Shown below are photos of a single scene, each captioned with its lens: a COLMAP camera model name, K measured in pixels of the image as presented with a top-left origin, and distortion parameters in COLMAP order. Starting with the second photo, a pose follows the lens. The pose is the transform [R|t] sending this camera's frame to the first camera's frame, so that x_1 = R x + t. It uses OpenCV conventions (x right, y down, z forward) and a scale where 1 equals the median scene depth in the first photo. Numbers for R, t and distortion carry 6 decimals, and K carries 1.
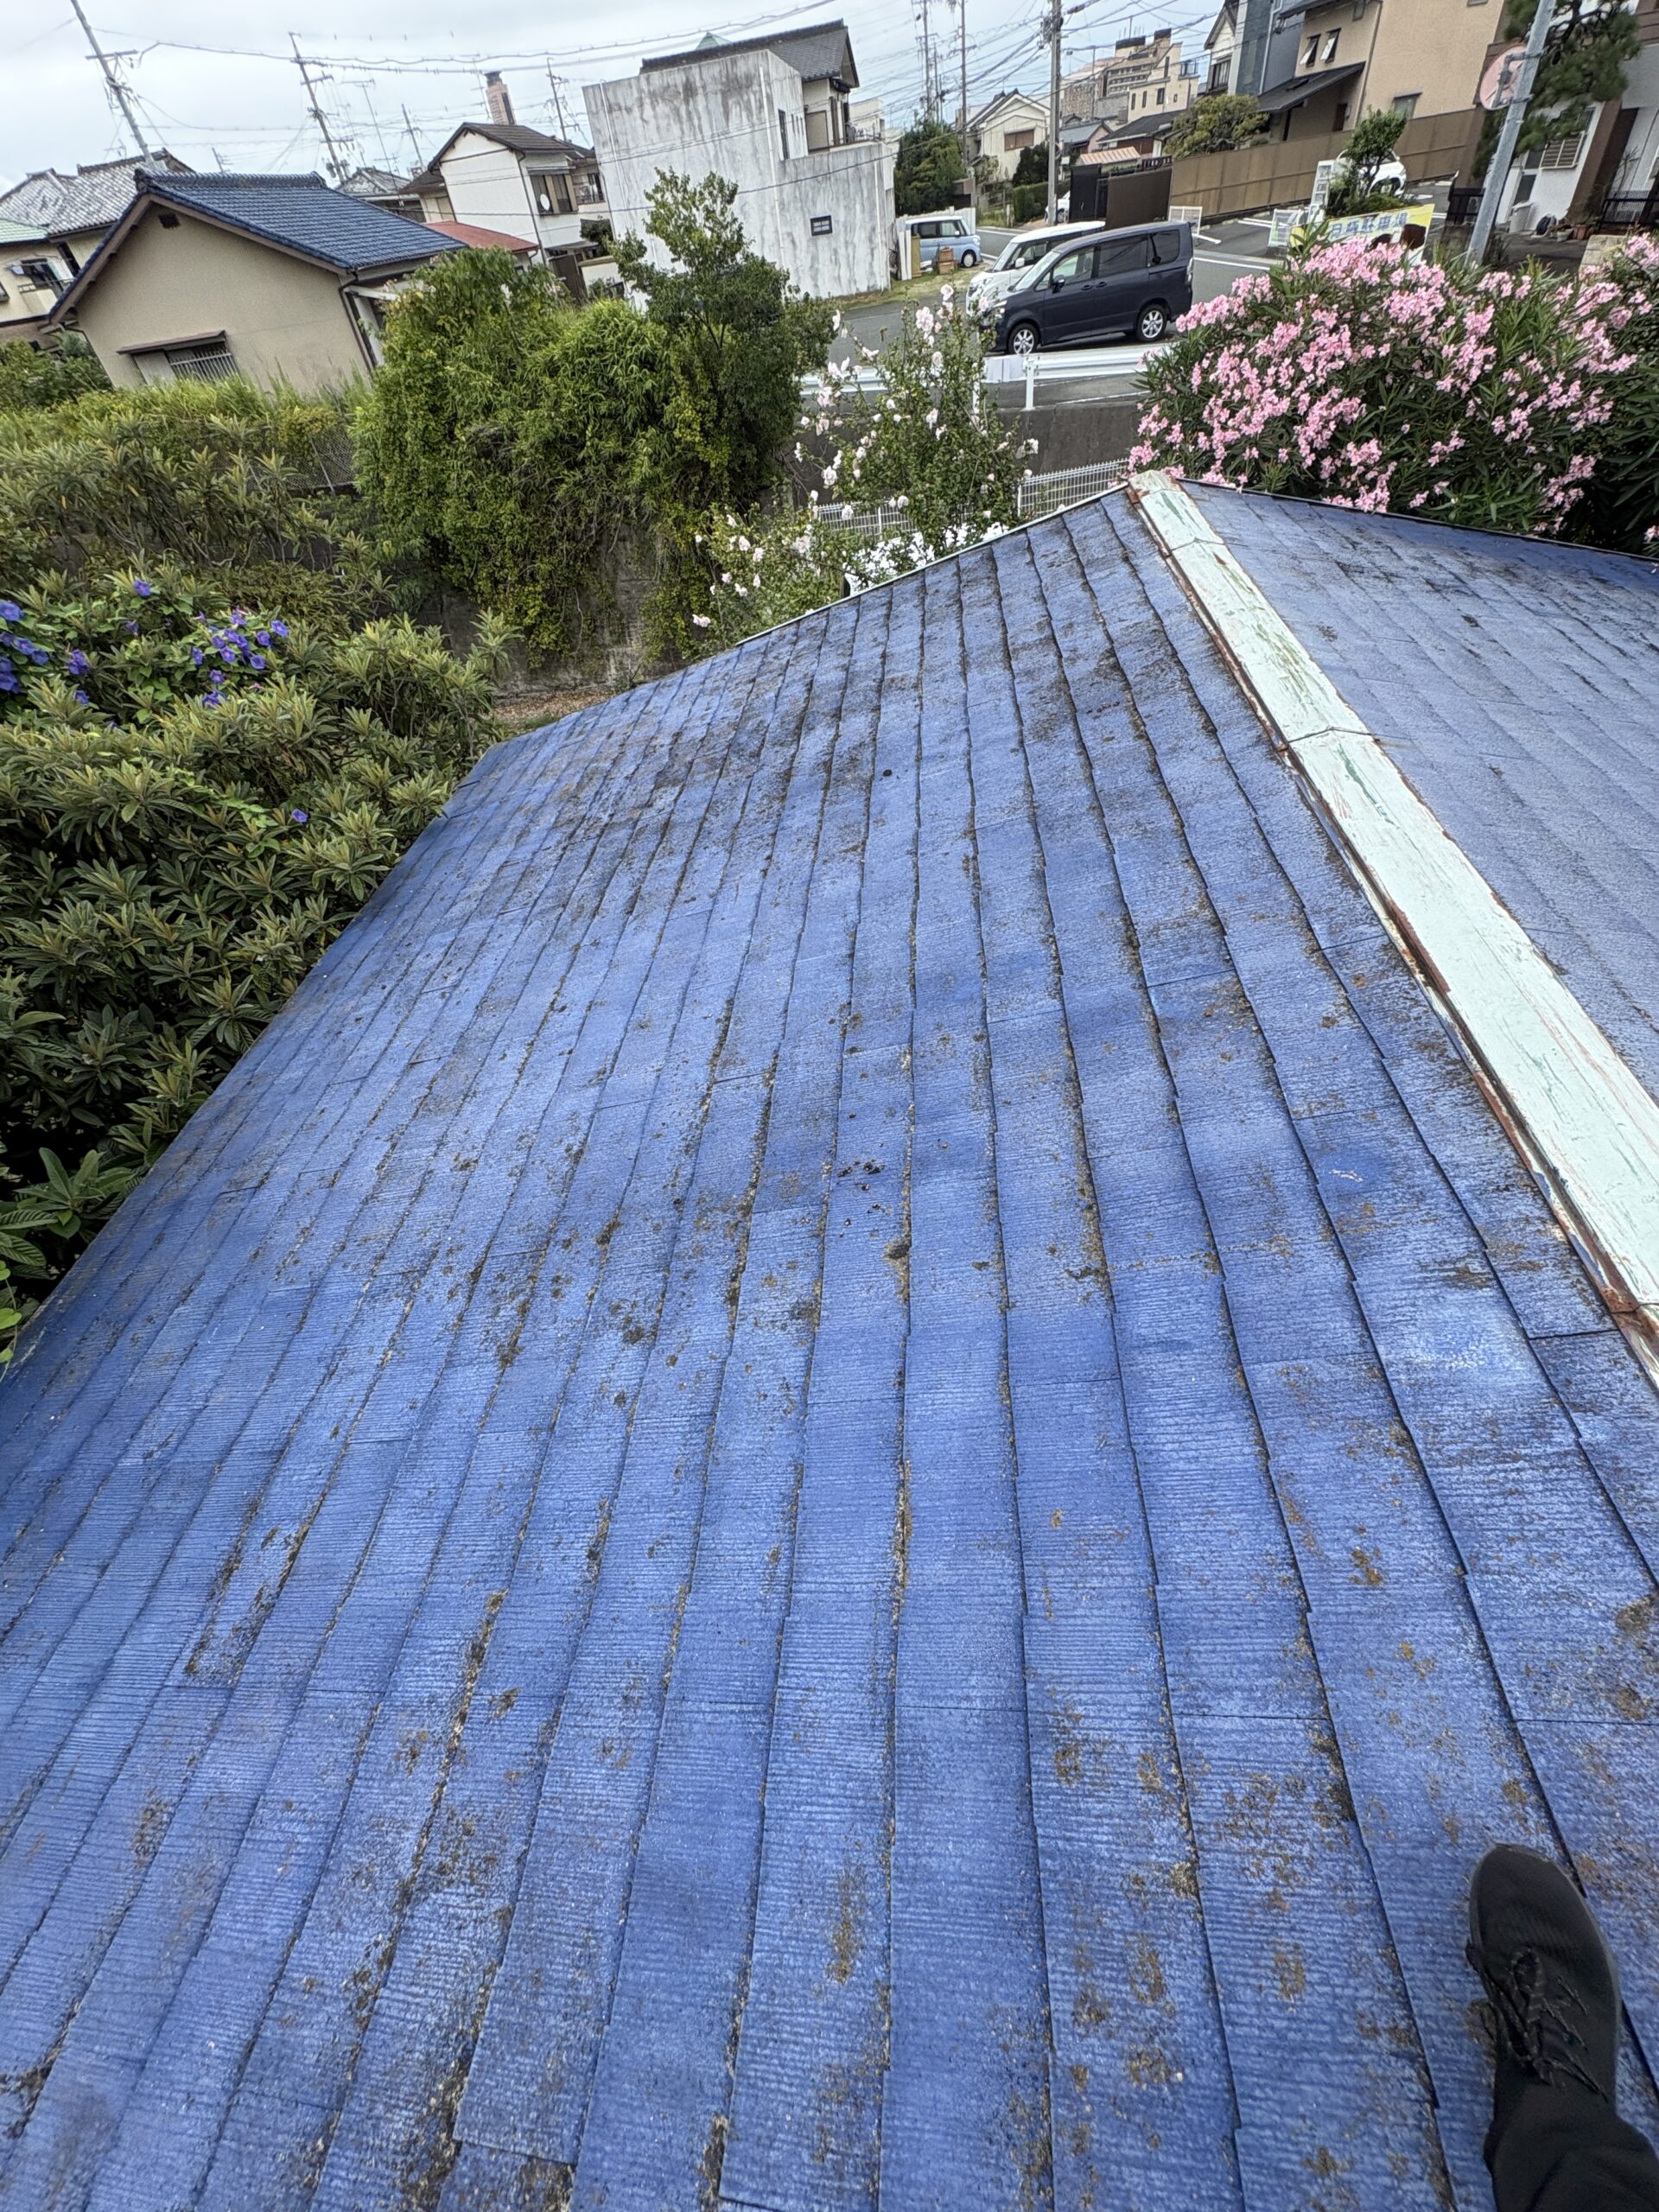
lens RADIAL K [[902.0, 0, 823.8], [0, 902.0, 1102.0], [0, 0, 1]] dist [0.000417, 0.000123]
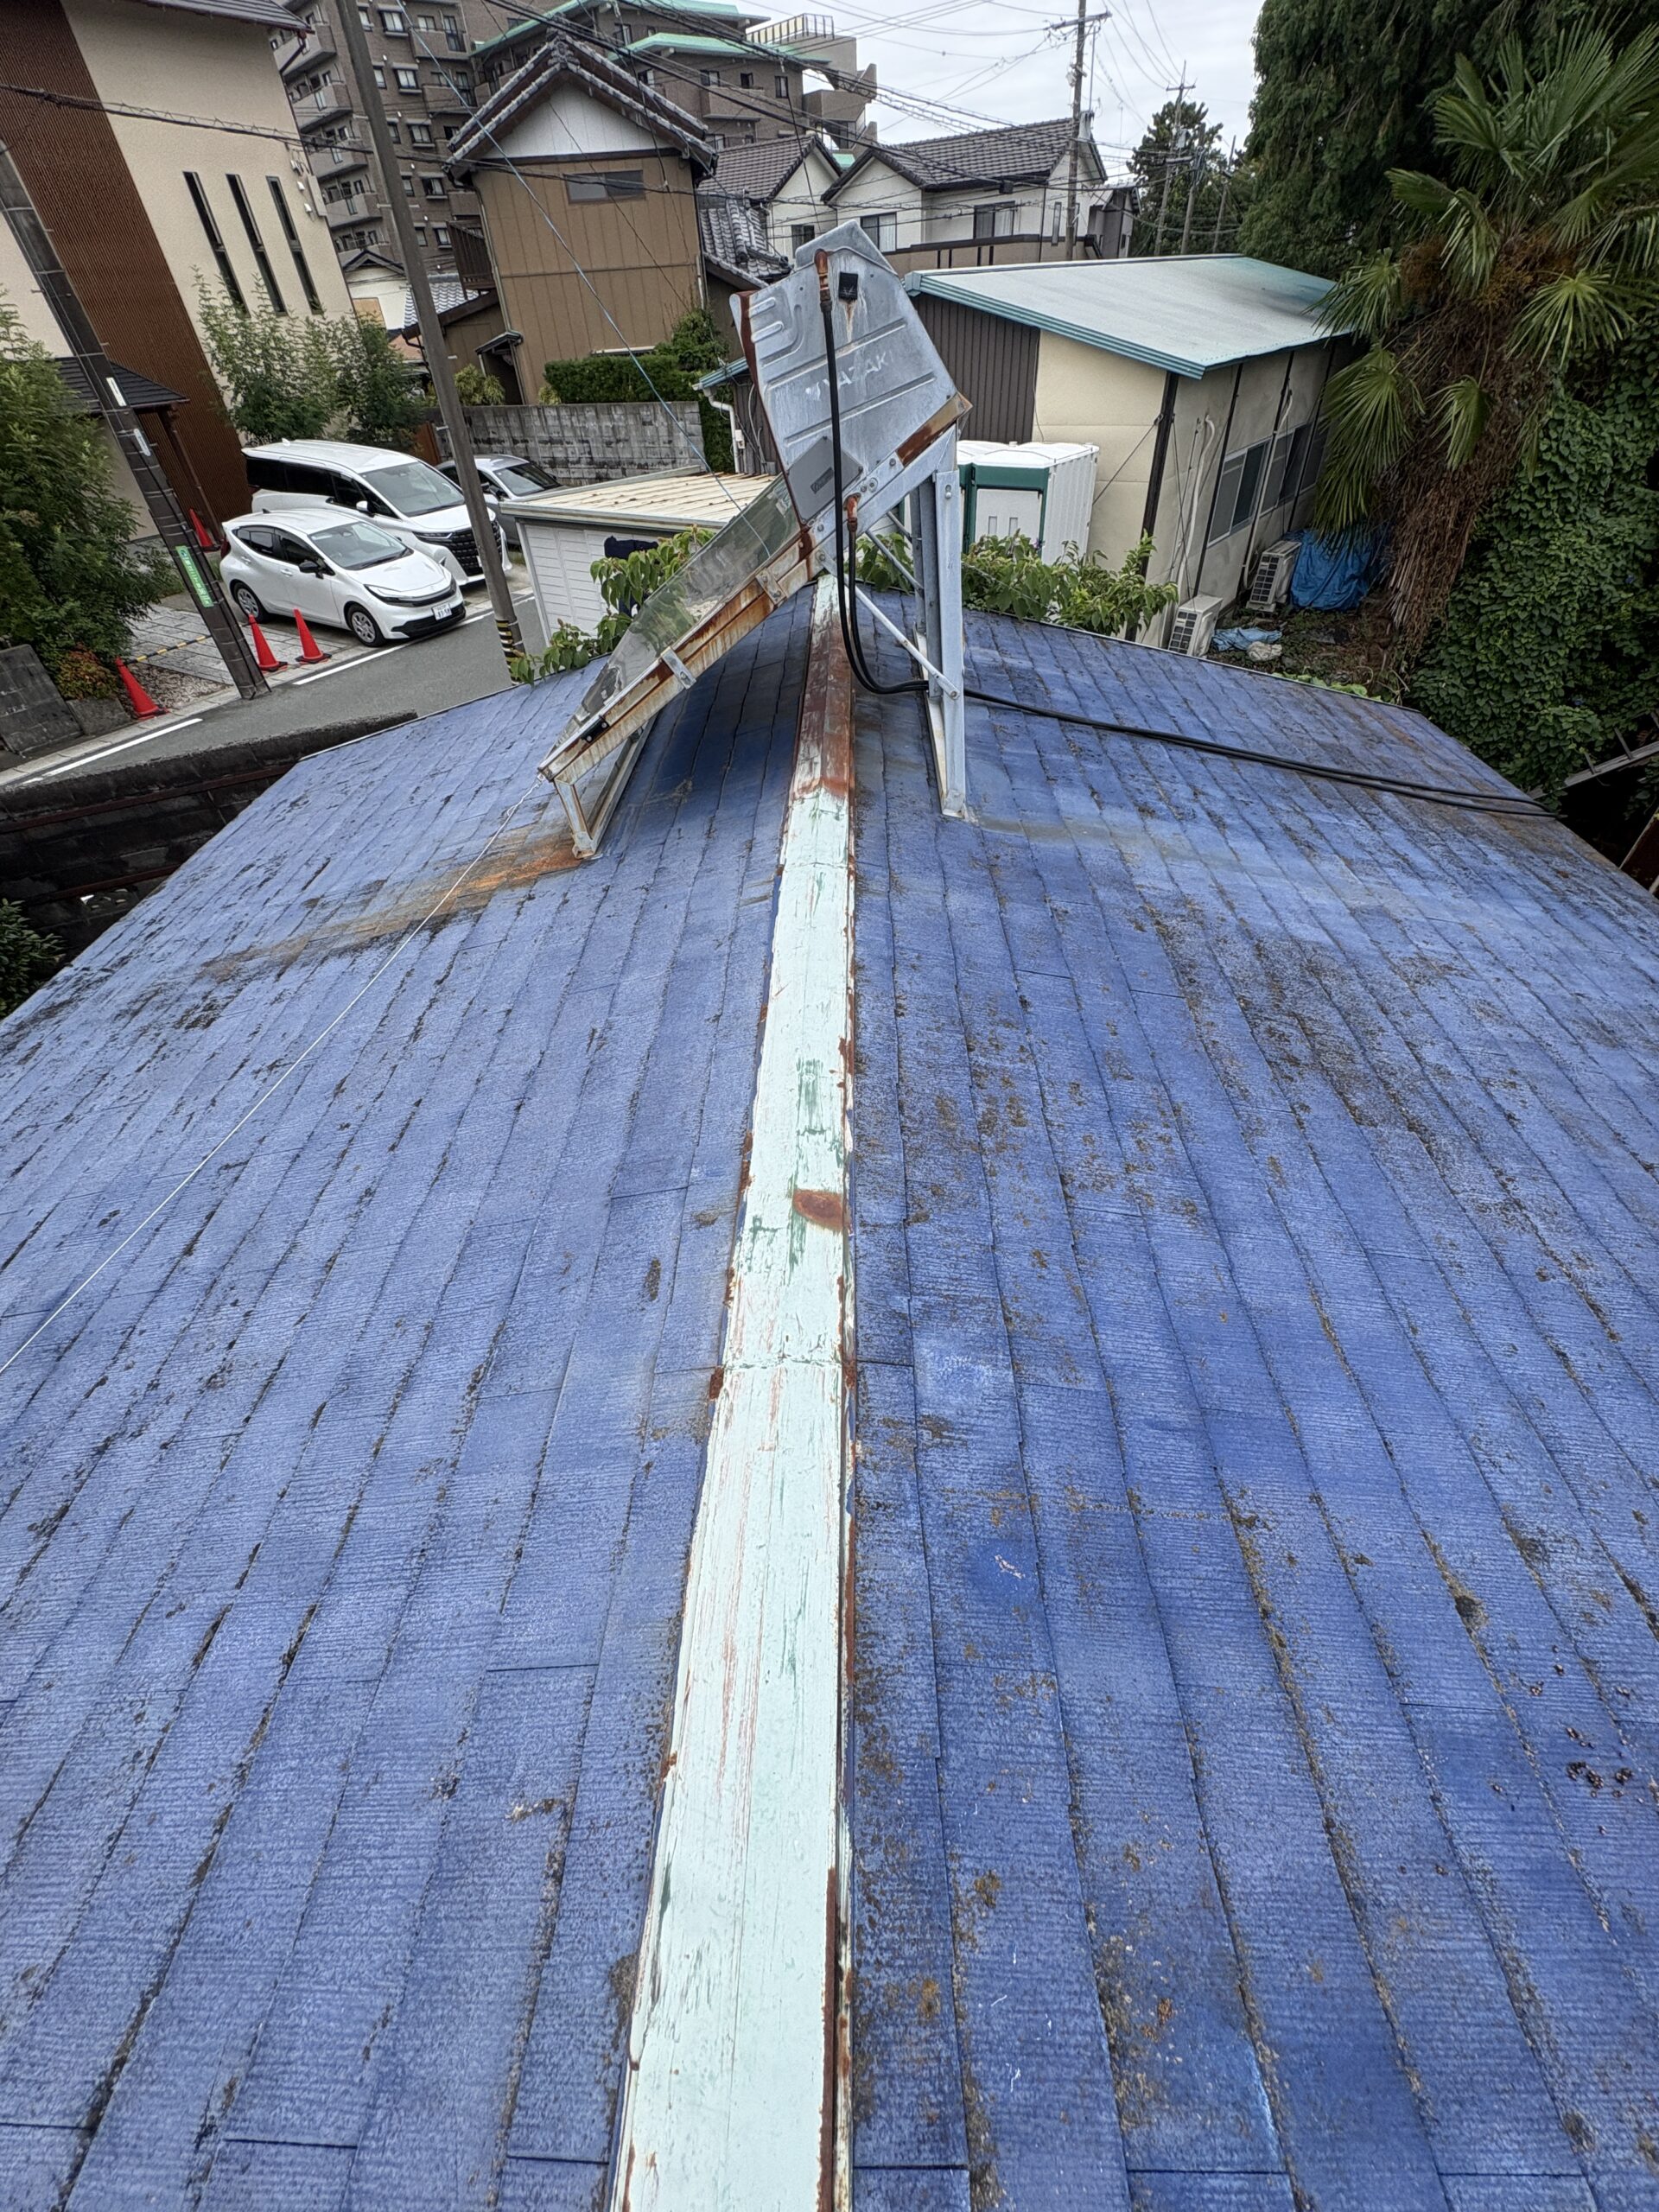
lens RADIAL K [[884.9, 0, 829.5], [0, 884.9, 1106.0], [0, 0, 1]] dist [0.003846, -0.002110]
pose [[-0.981926, 0.177252, 0.066355, 0.054821], [0.072642, 0.029212, 0.996930, -0.073984], [0.174770, 0.983732, -0.041560, 0.048982]]
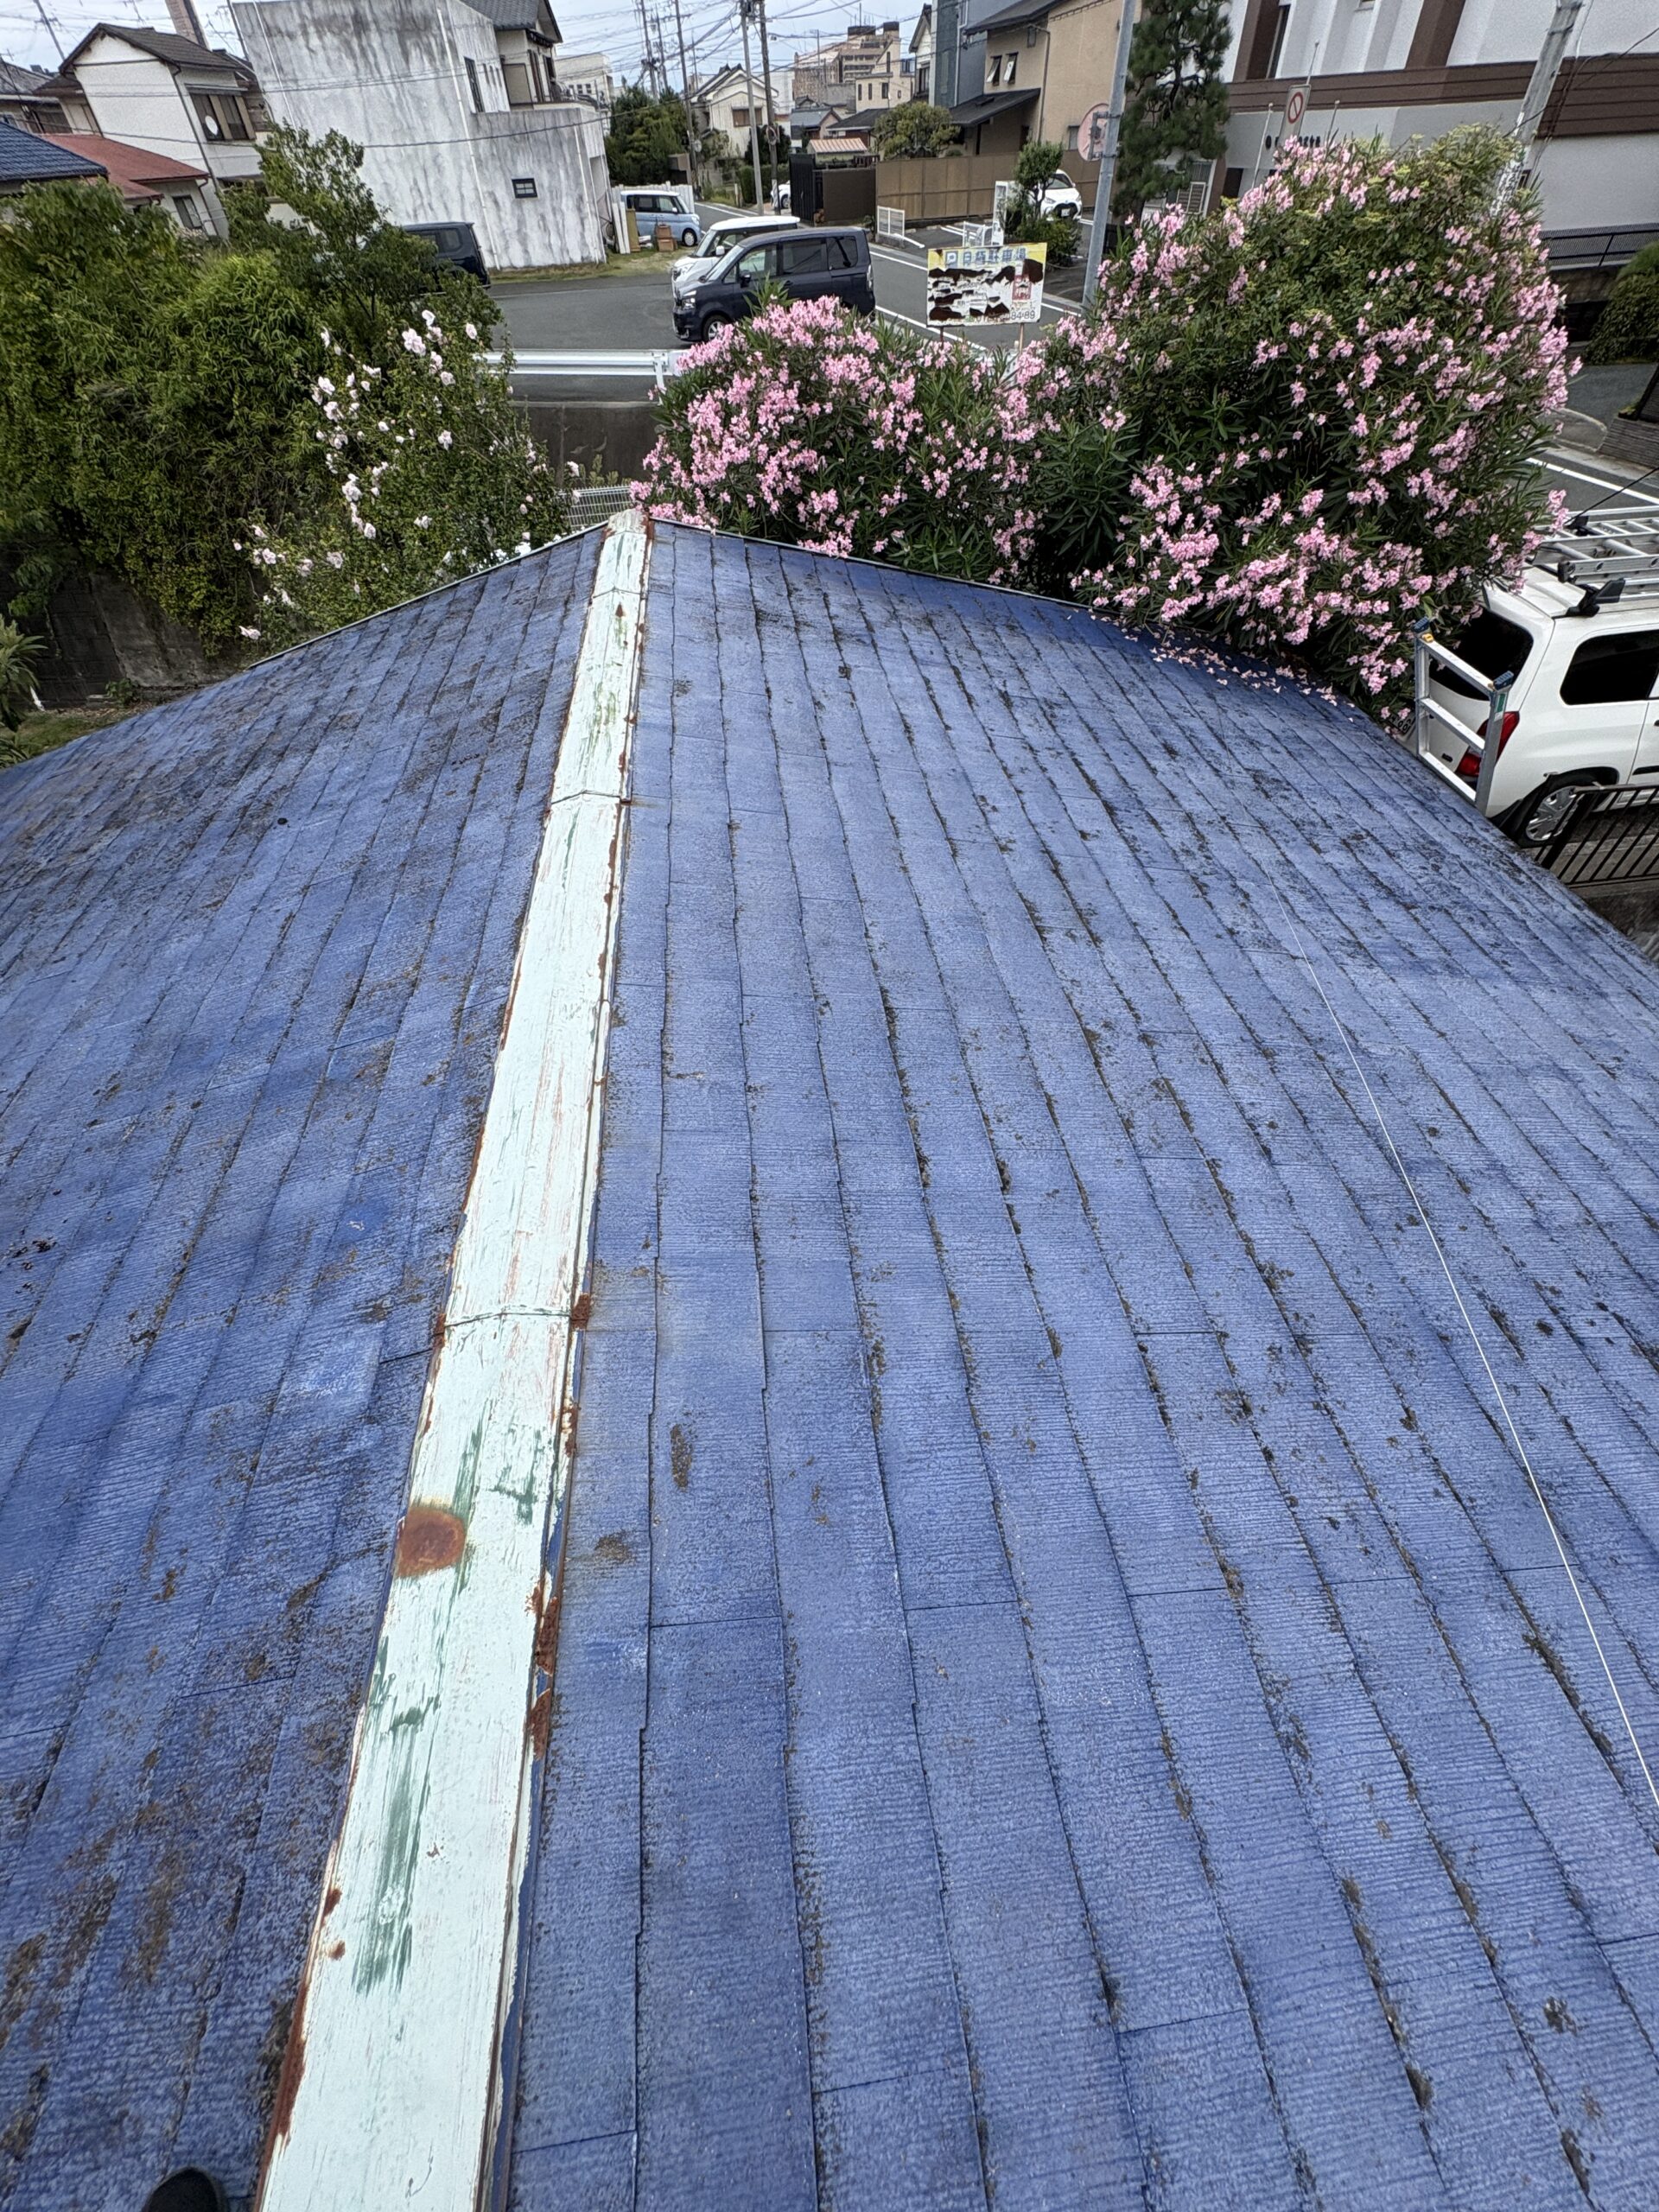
lens RADIAL K [[884.9, 0, 829.5], [0, 884.9, 1106.0], [0, 0, 1]] dist [0.003846, -0.002110]
pose [[0.976259, -0.090488, 0.196800, 0.085849], [0.084970, 0.995721, 0.036319, -0.005497], [-0.199244, -0.018734, 0.979771, -0.020830]]
